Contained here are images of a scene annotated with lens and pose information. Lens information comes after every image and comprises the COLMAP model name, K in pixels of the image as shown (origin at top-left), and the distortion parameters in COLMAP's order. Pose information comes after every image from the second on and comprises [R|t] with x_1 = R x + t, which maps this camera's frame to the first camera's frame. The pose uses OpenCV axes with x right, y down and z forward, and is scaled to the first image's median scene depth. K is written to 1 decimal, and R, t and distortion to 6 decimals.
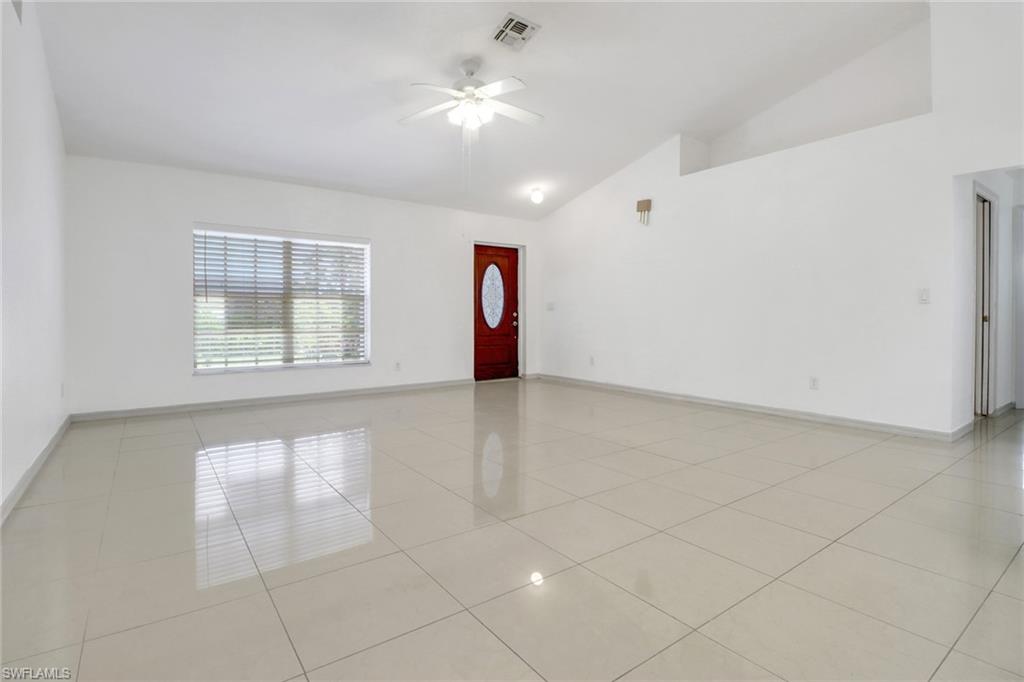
lens RADIAL K [[506.1, 0, 532.4], [0, 506.1, 328.6], [0, 0, 1]] dist [-0.010749, 0.000158]
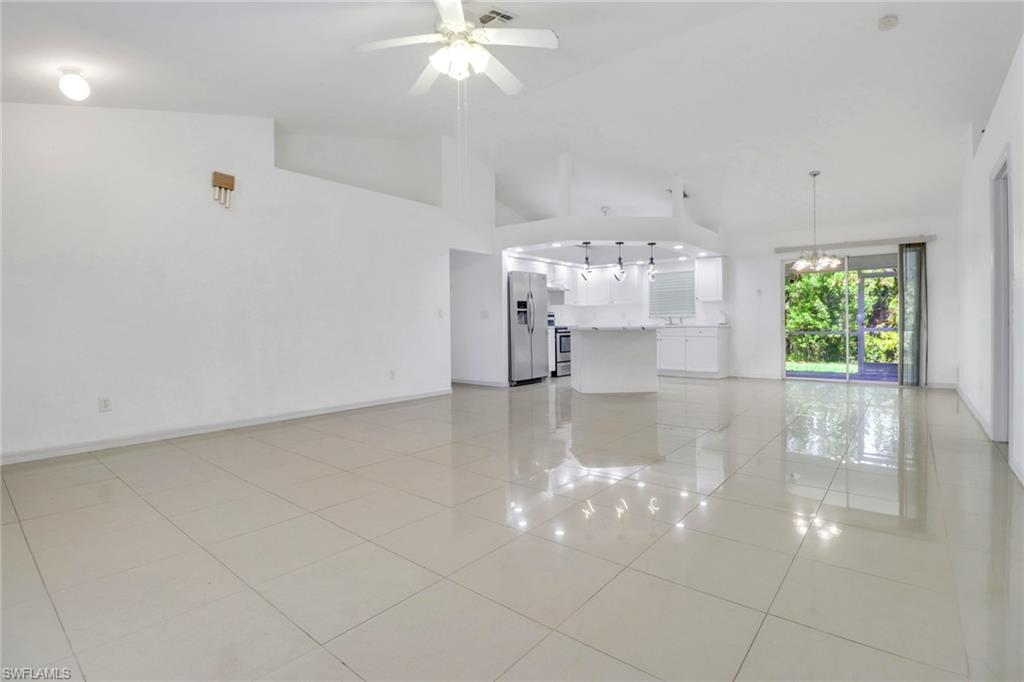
lens RADIAL K [[481.9, 0, 511.2], [0, 481.9, 328.7], [0, 0, 1]] dist [-0.040371, -0.000118]
pose [[-0.226122, -0.005340, 0.974084, -0.467778], [0.034532, 0.999312, 0.013495, -0.012697], [-0.973487, 0.036689, -0.225782, 0.605096]]
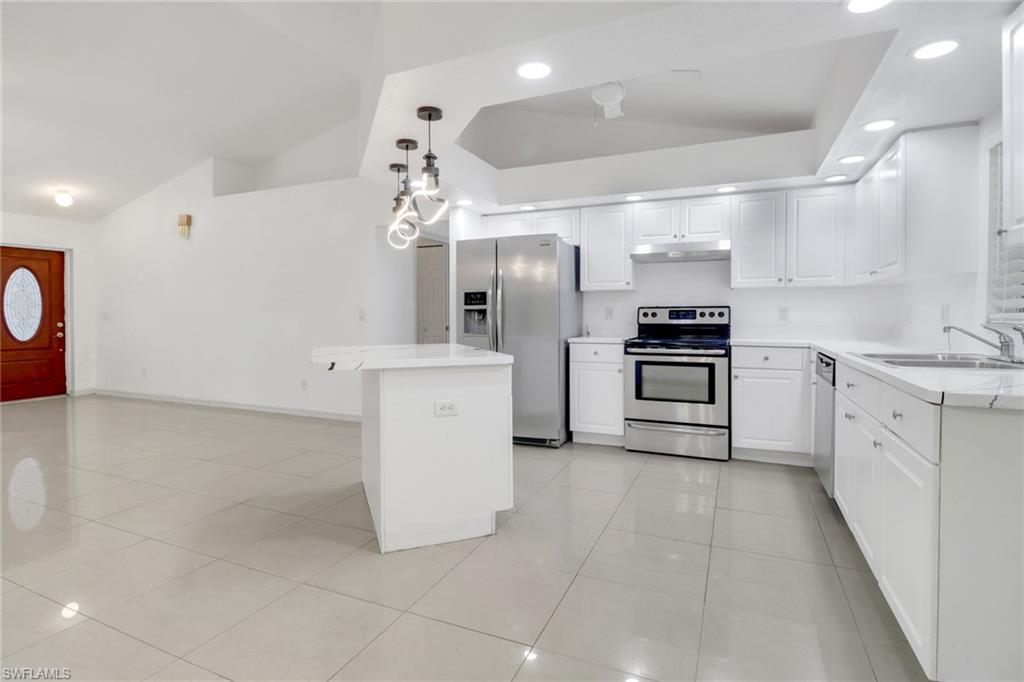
lens RADIAL K [[506.1, 0, 532.4], [0, 506.1, 328.6], [0, 0, 1]] dist [-0.010749, 0.000158]
pose [[0.871847, -0.010138, 0.489673, 0.268202], [0.011491, 0.999934, 0.000243, -0.012180], [-0.489643, 0.005415, 0.871906, -0.193904]]
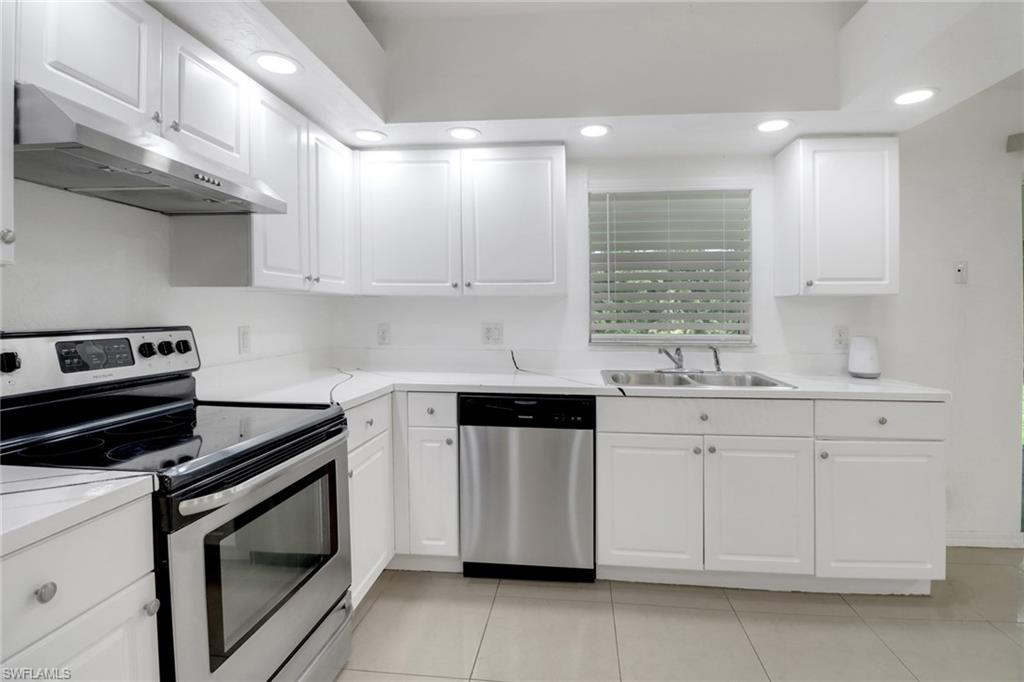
lens RADIAL K [[506.1, 0, 532.4], [0, 506.1, 328.6], [0, 0, 1]] dist [-0.010749, 0.000158]
pose [[-0.733697, -0.024344, 0.679040, 0.466002], [0.013254, 0.998655, 0.050123, -0.043836], [-0.679347, 0.045775, -0.732388, 0.270309]]
